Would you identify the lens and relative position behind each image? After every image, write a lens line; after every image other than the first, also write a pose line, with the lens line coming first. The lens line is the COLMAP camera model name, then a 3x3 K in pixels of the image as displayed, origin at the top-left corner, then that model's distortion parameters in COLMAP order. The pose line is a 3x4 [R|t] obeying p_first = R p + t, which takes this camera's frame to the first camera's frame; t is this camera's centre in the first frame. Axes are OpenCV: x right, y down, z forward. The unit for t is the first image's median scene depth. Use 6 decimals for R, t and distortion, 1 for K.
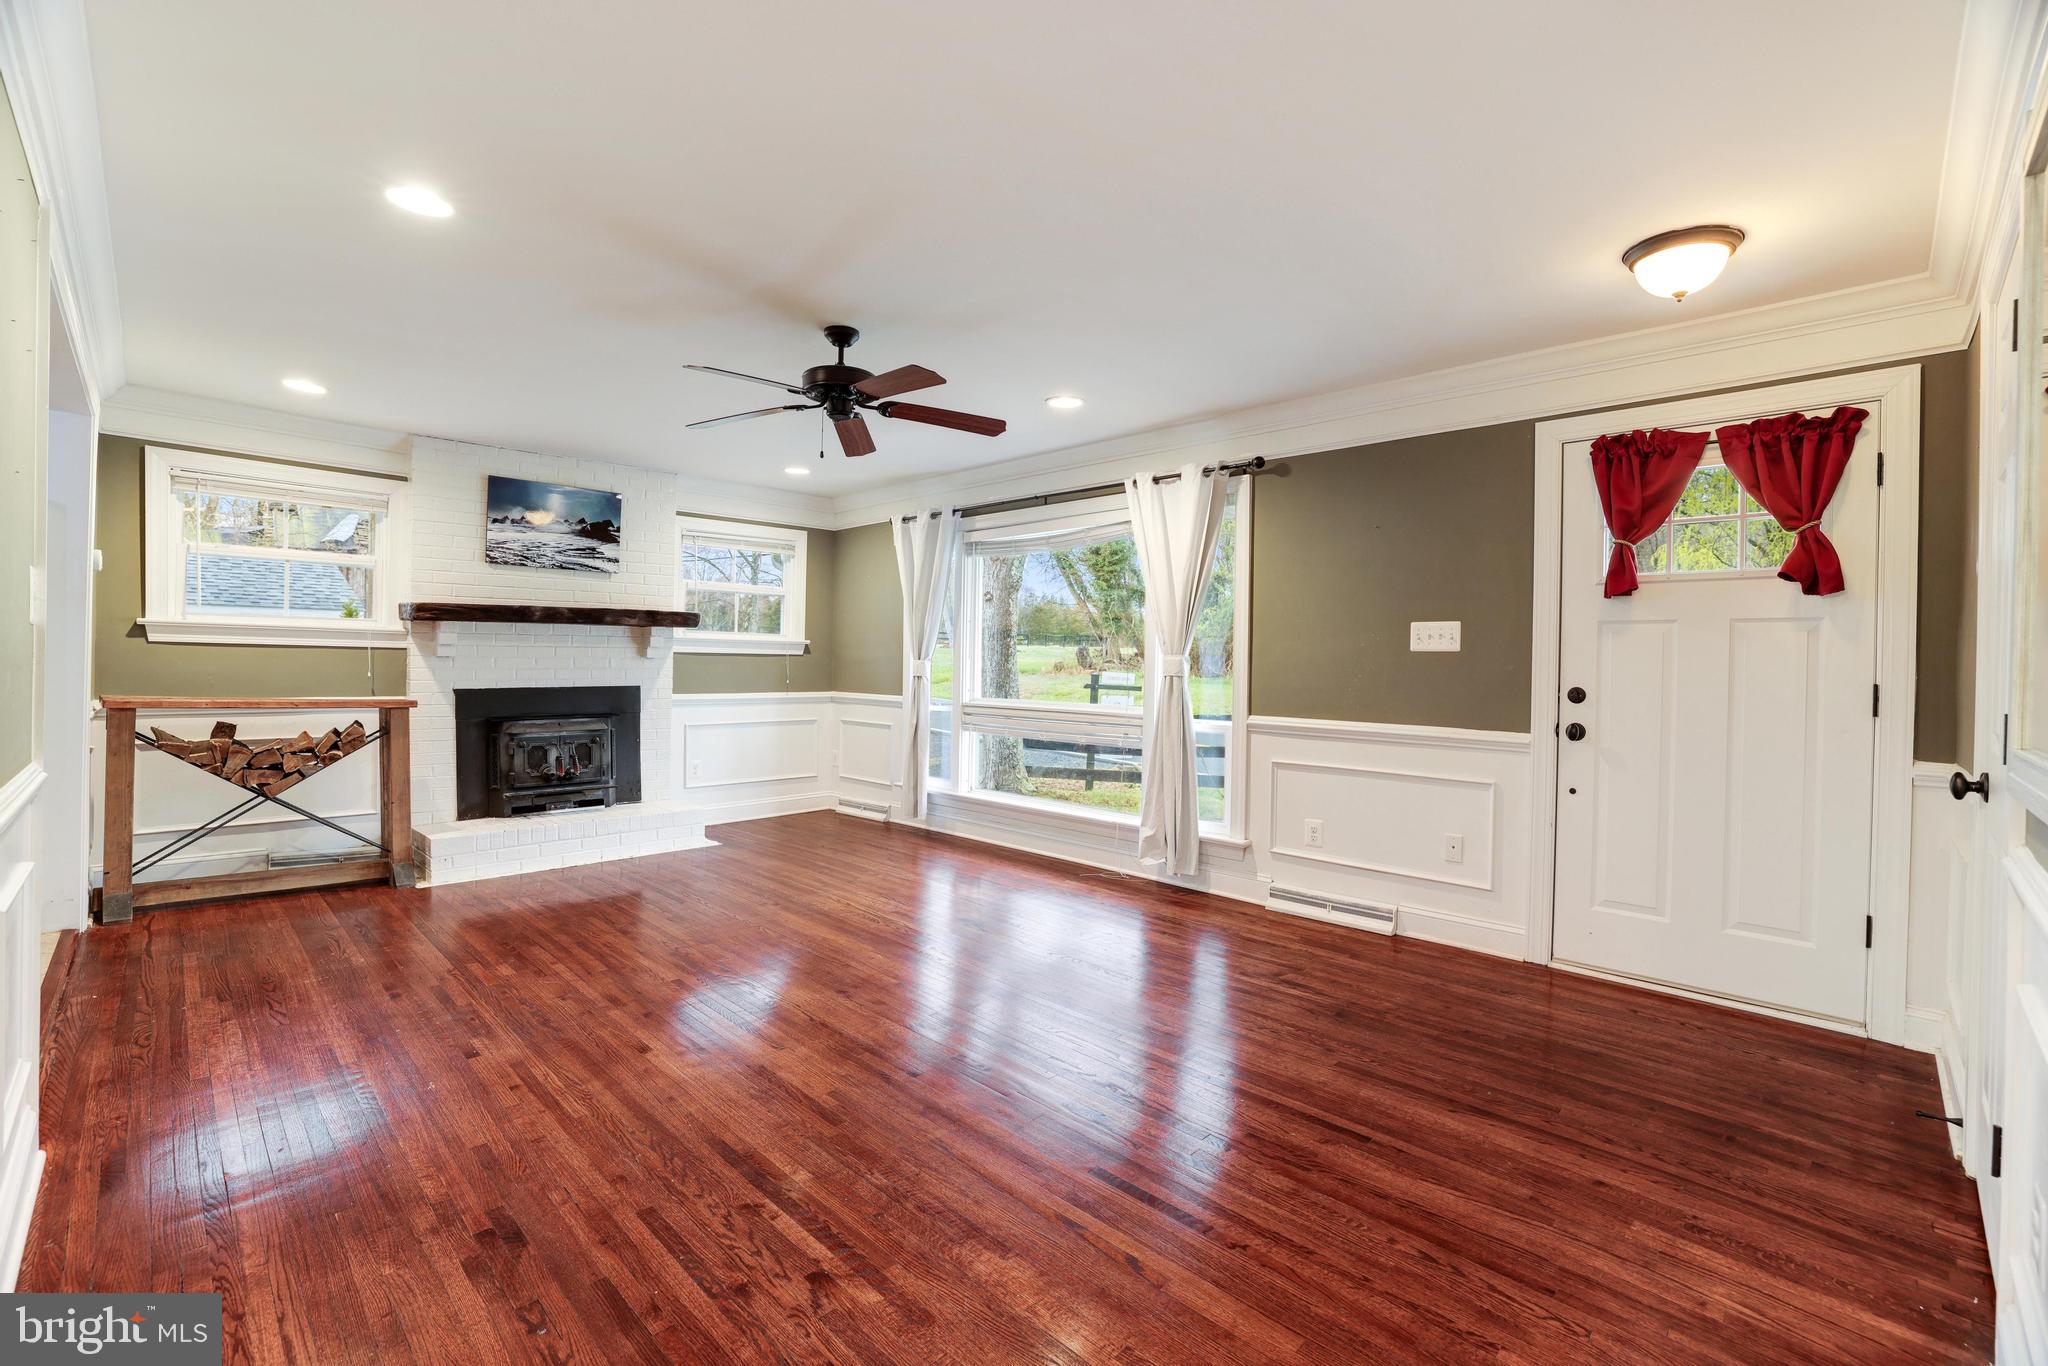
lens RADIAL K [[888.6, 0, 1022.7], [0, 888.6, 669.9], [0, 0, 1]] dist [-0.052043, 0.019713]
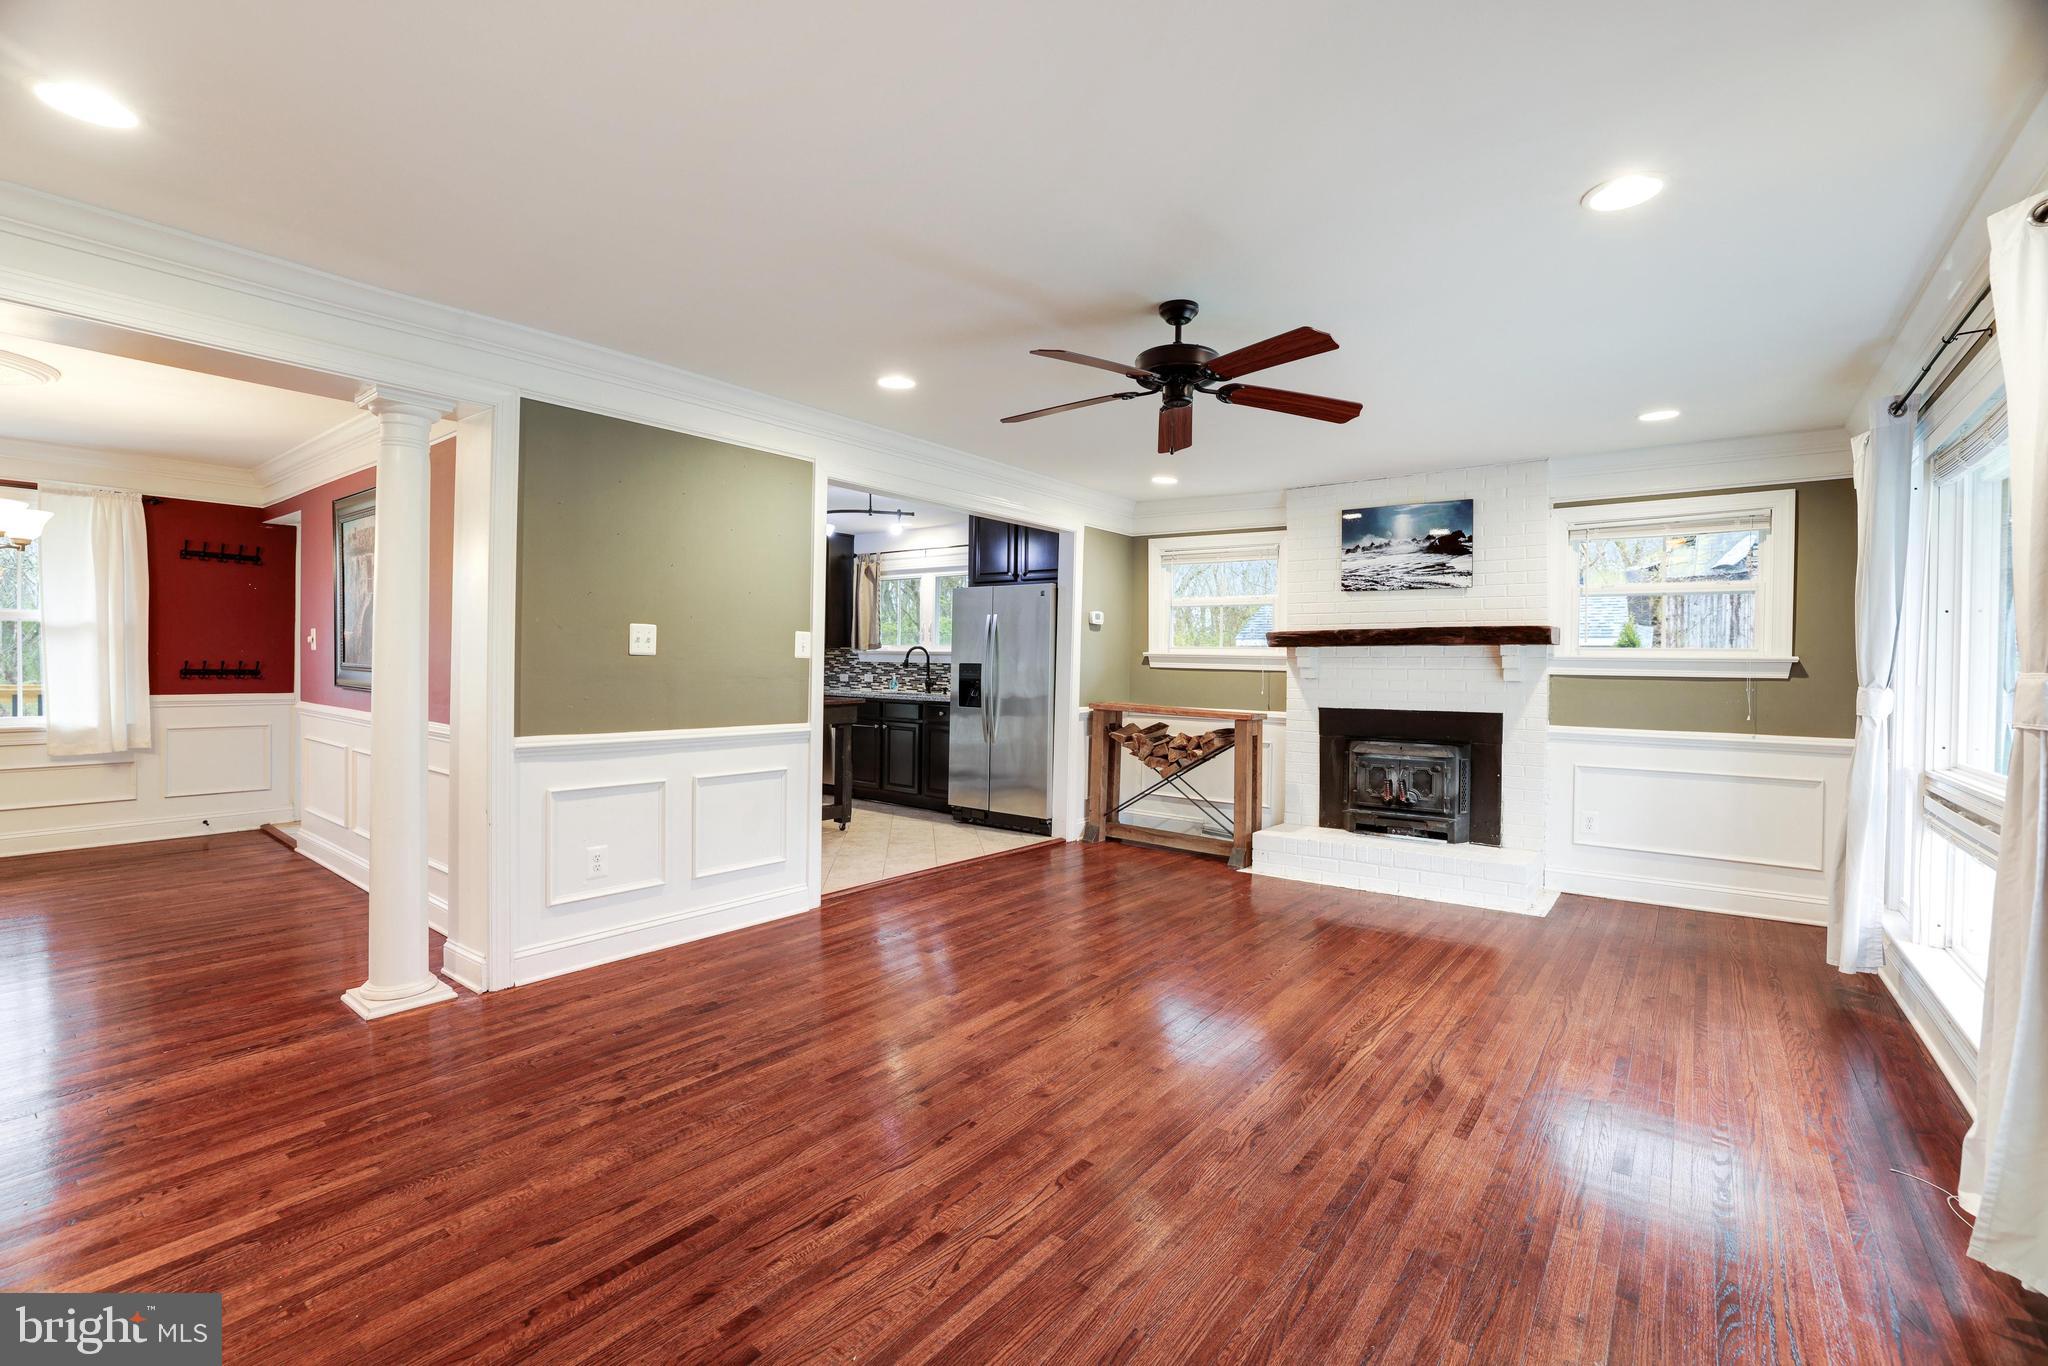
lens RADIAL K [[888.6, 0, 1022.7], [0, 888.6, 669.9], [0, 0, 1]] dist [-0.052043, 0.019713]
pose [[0.120637, -0.009099, -0.992655, 0.604383], [-0.023055, 0.999663, -0.011965, -0.005405], [0.992429, 0.024329, 0.120387, 0.693951]]
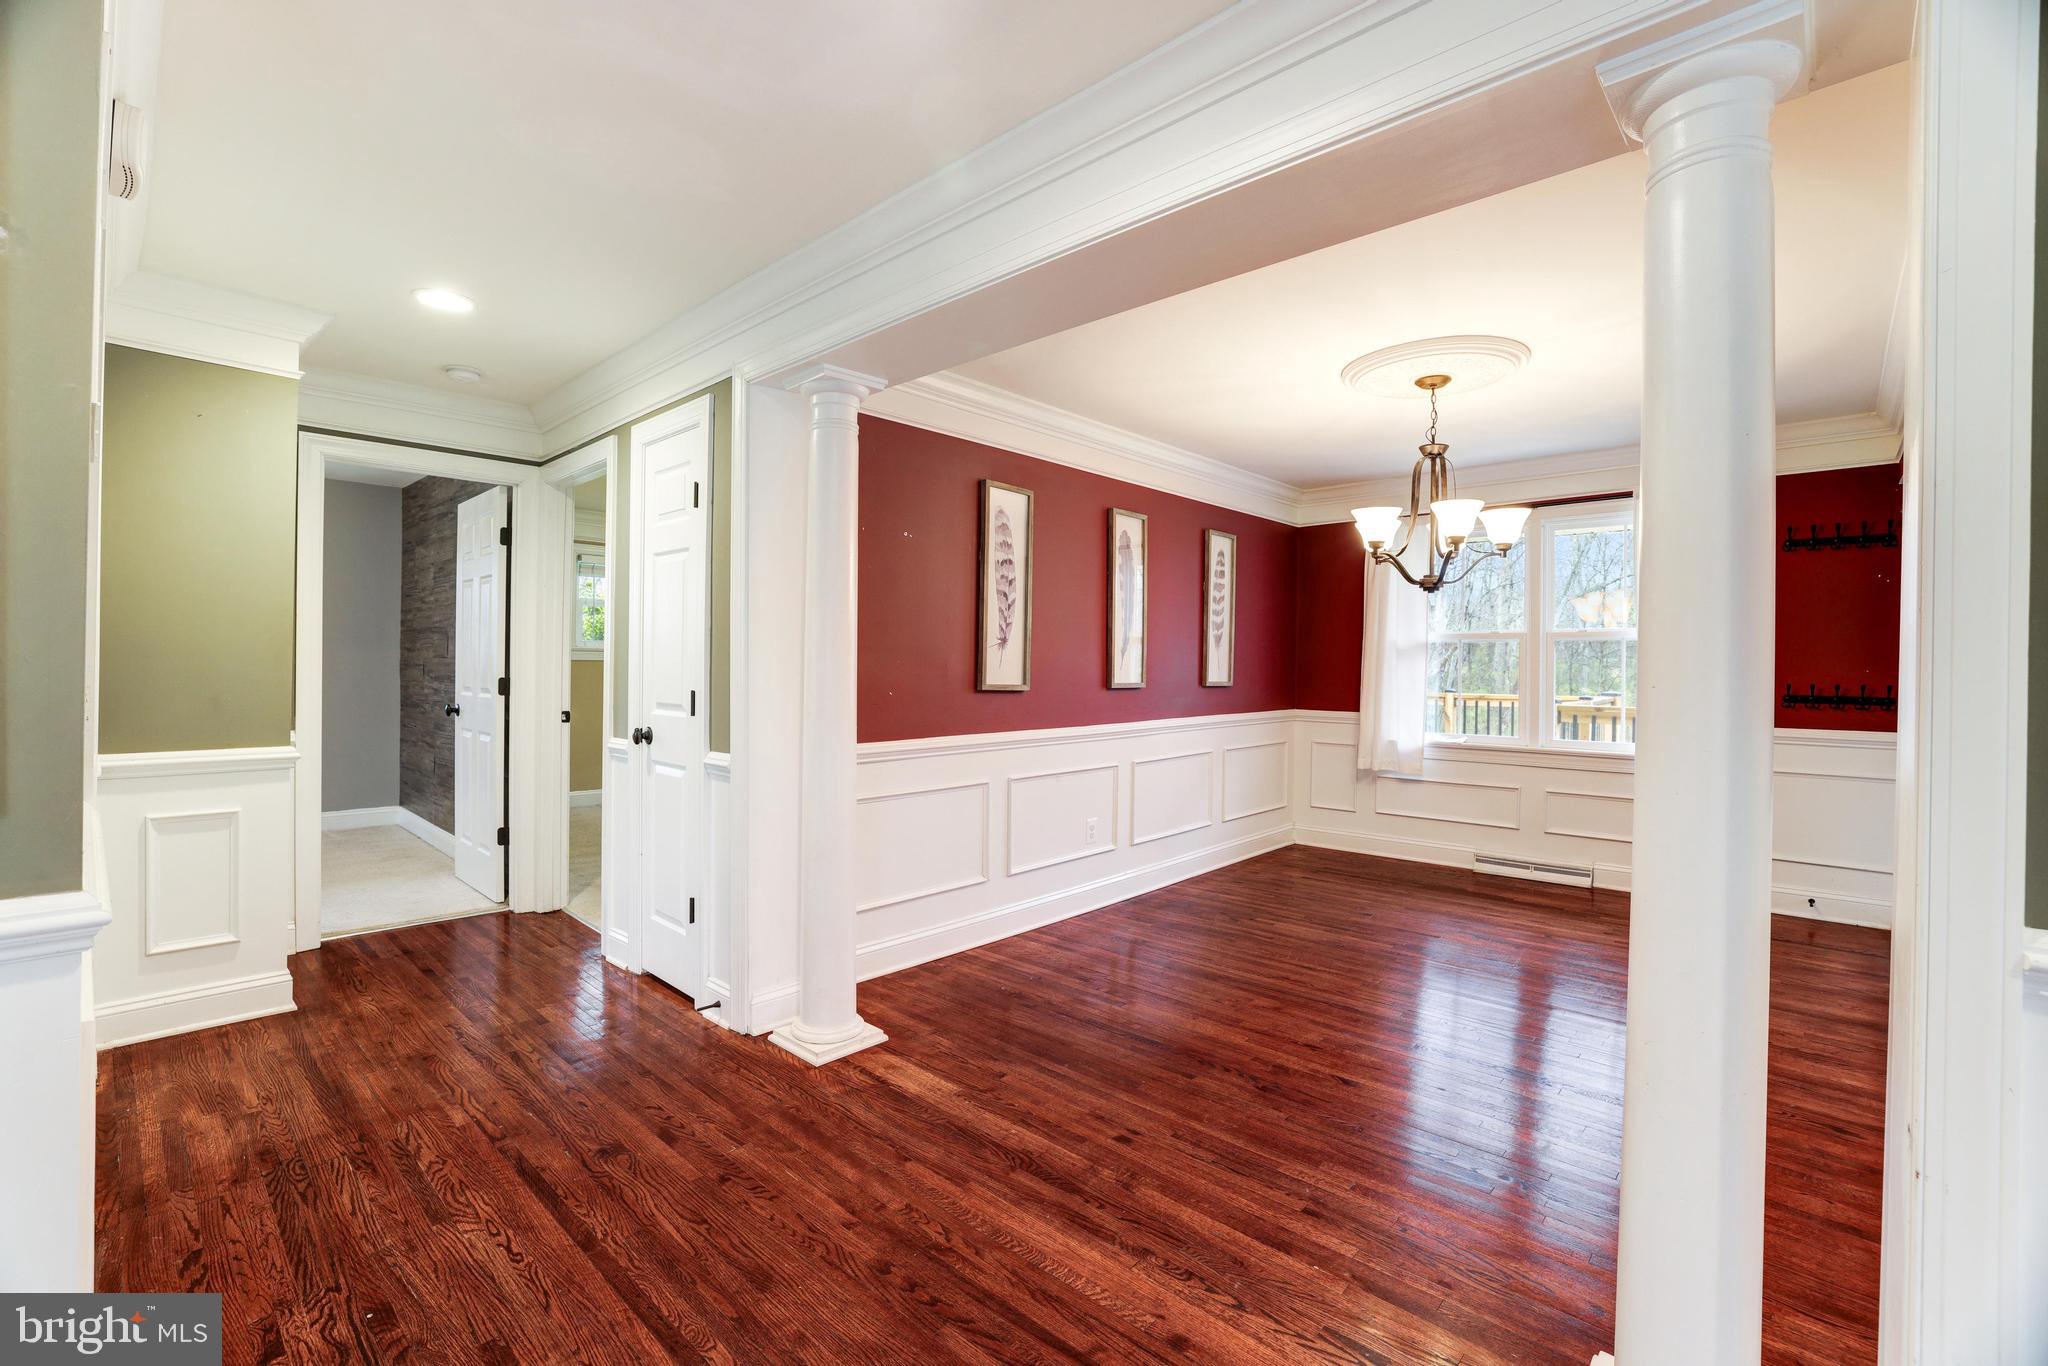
lens RADIAL K [[888.6, 0, 1022.7], [0, 888.6, 669.9], [0, 0, 1]] dist [-0.052043, 0.019713]
pose [[-0.999195, -0.029567, -0.027121, -0.033918], [-0.029958, 0.999451, 0.014118, -0.010456], [0.026689, 0.014919, -0.999532, 0.541969]]
